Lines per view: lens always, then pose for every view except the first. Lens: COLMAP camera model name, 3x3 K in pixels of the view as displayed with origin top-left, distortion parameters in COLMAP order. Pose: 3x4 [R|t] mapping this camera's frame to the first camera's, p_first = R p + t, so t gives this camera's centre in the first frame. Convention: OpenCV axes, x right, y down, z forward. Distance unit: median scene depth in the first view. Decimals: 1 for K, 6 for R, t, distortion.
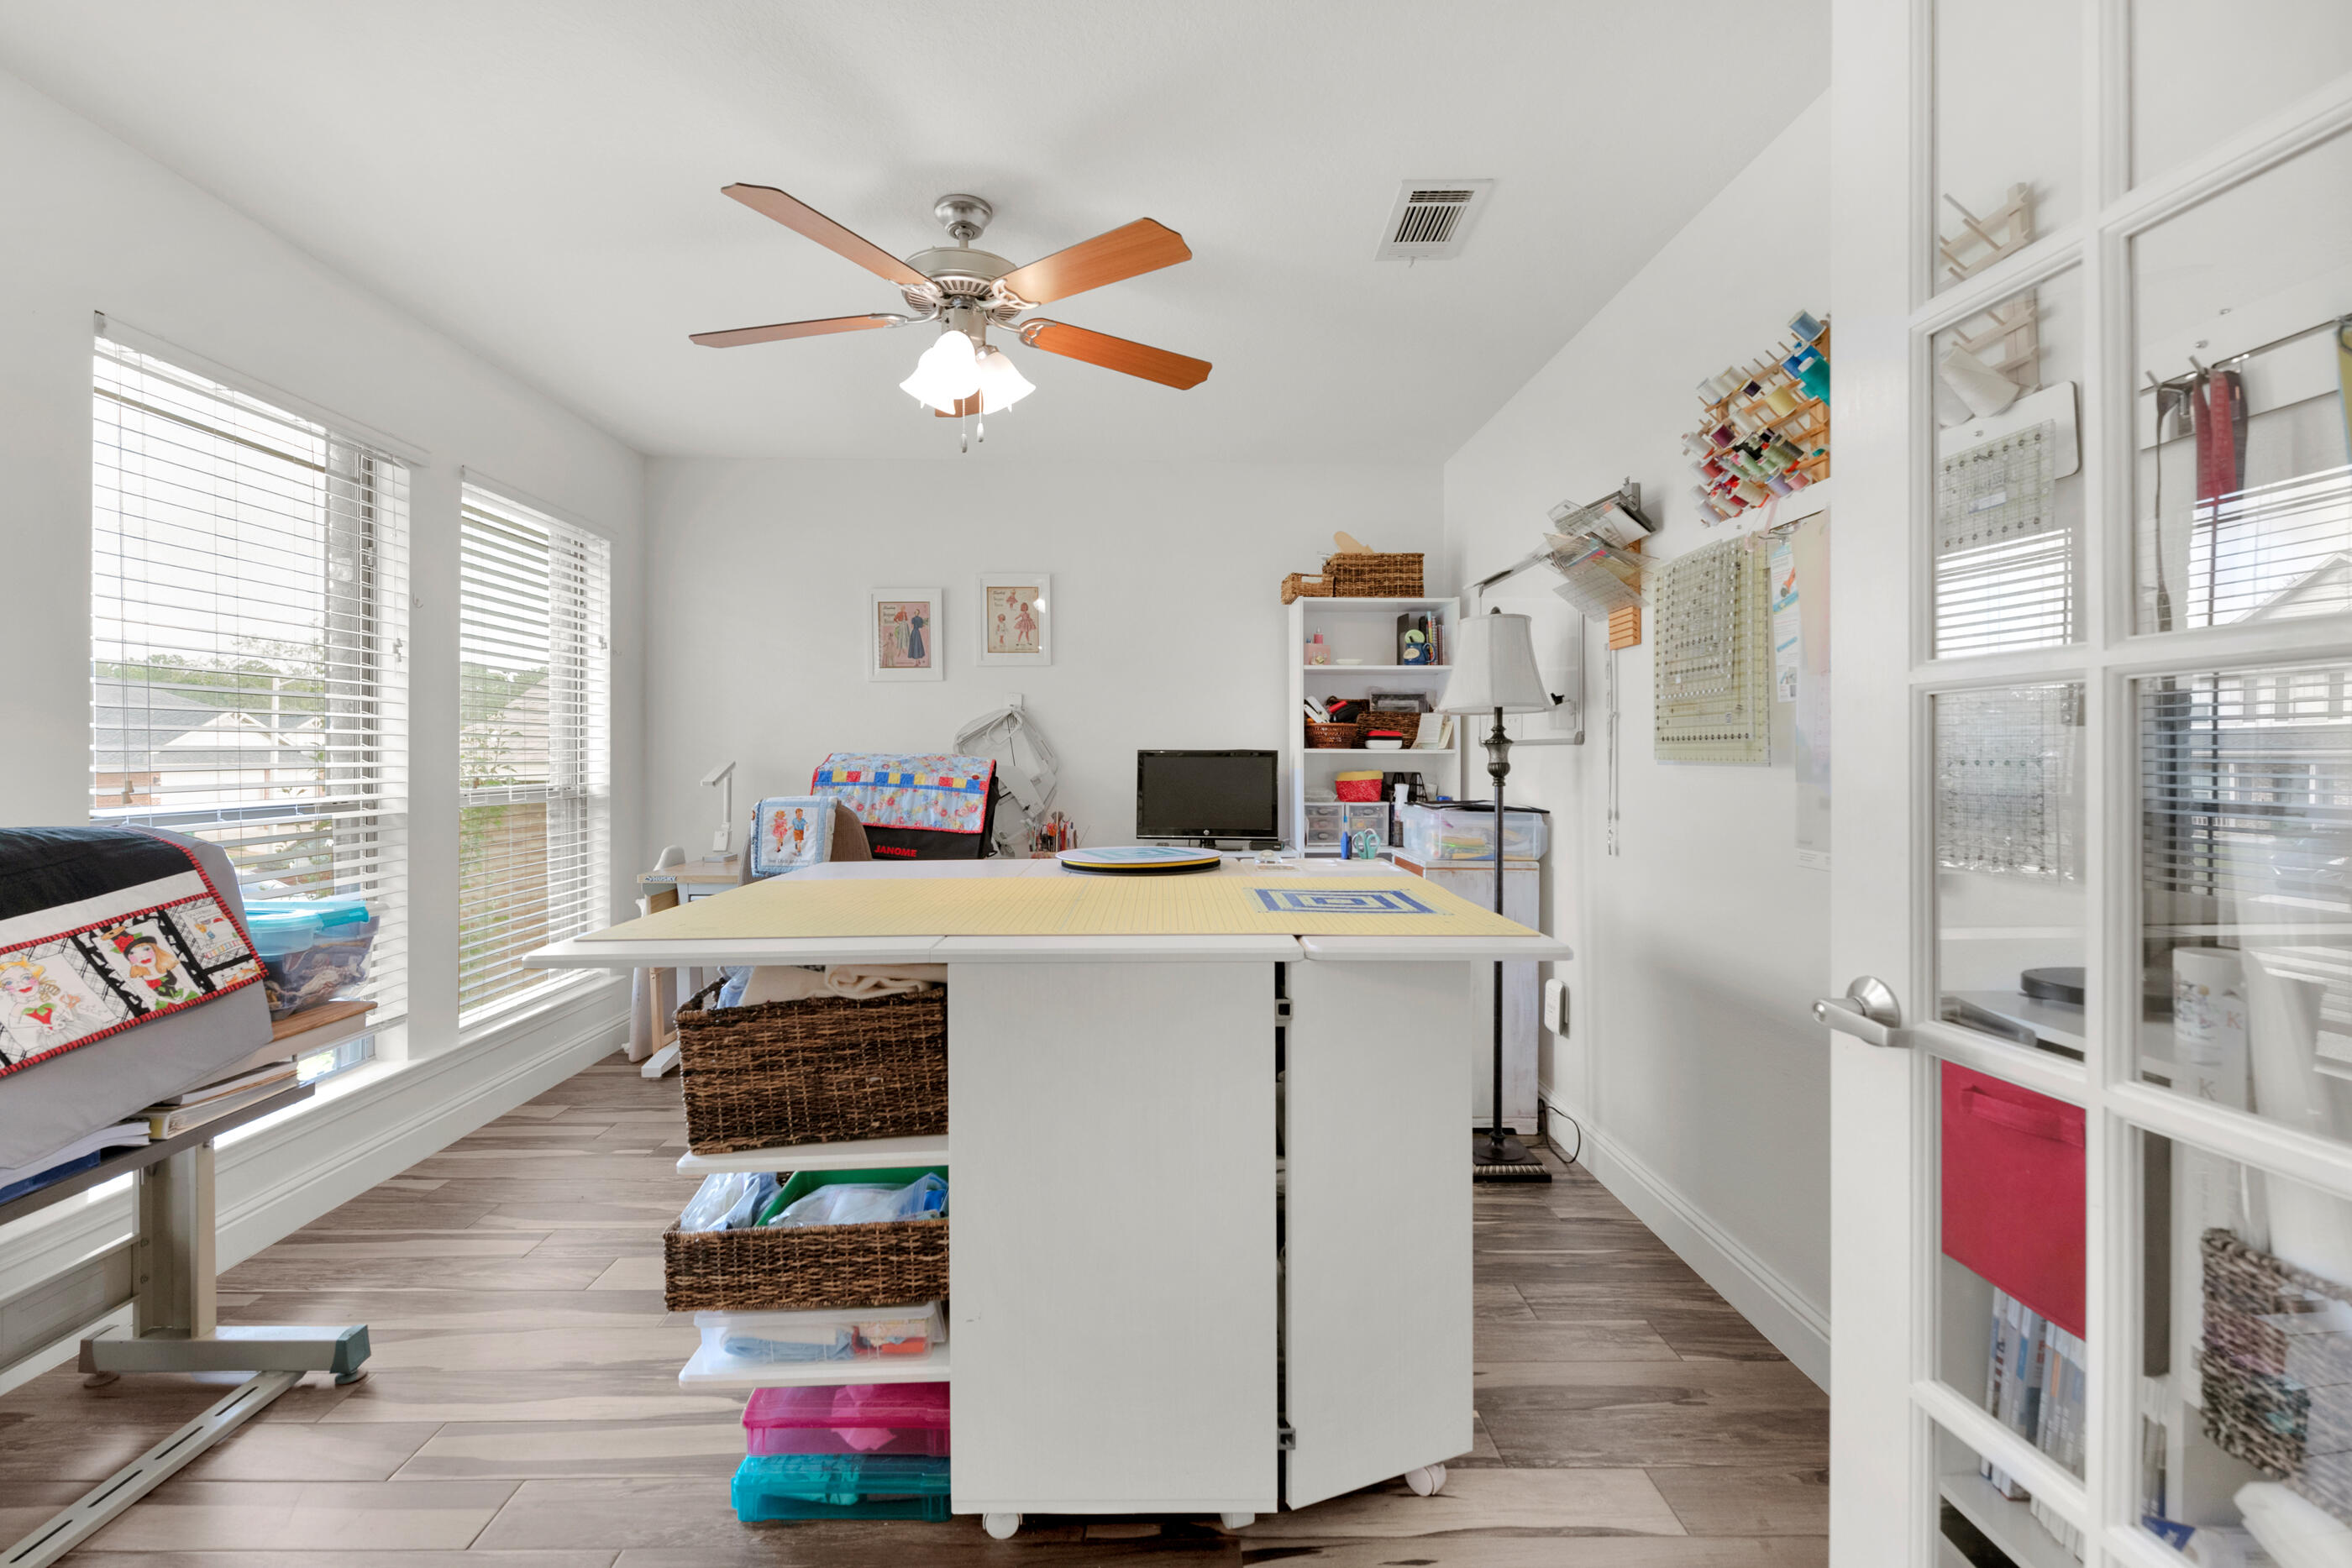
lens RADIAL K [[971.5, 0, 1157.6], [0, 971.5, 759.7], [0, 0, 1]] dist [-0.003248, -0.000952]
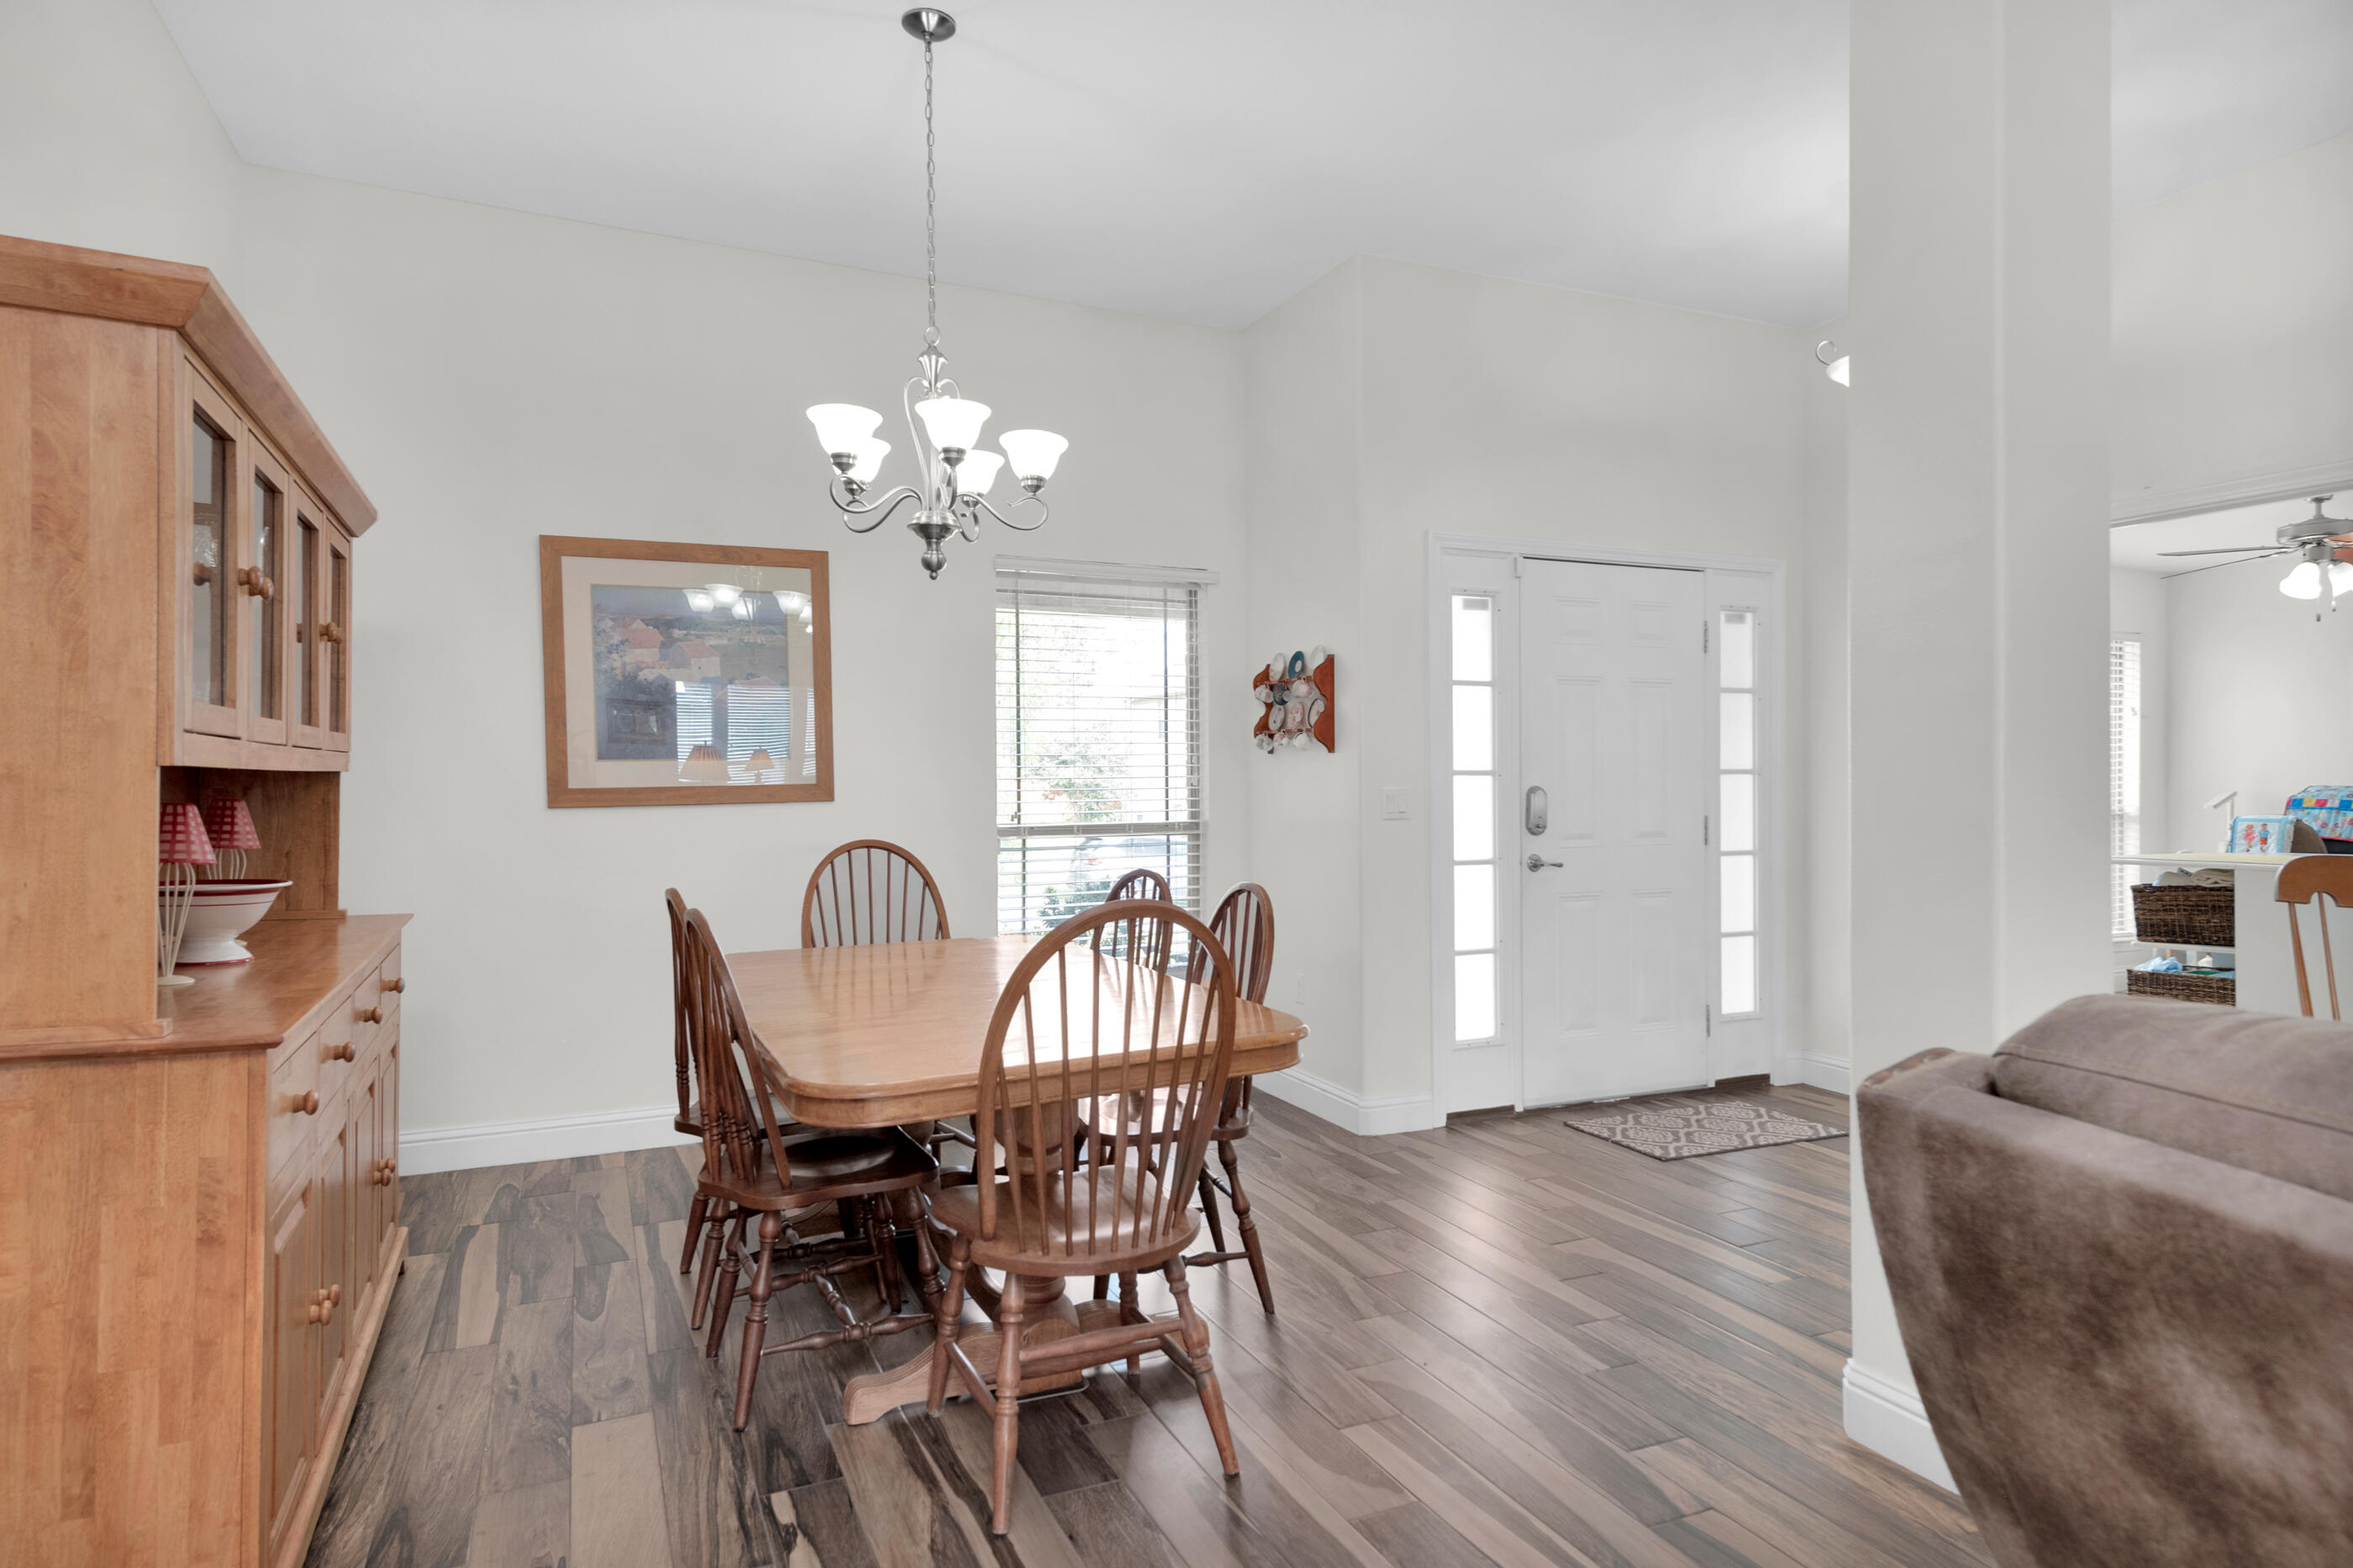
lens RADIAL K [[1353.1, 0, 1205.2], [0, 1353.1, 786.3], [0, 0, 1]] dist [-0.009033, -0.001411]
pose [[0.394466, 0.001297, -0.918910, 0.882010], [-0.001784, 0.999998, 0.000645, -0.005009], [0.918909, 0.001384, 0.394468, -1.299263]]
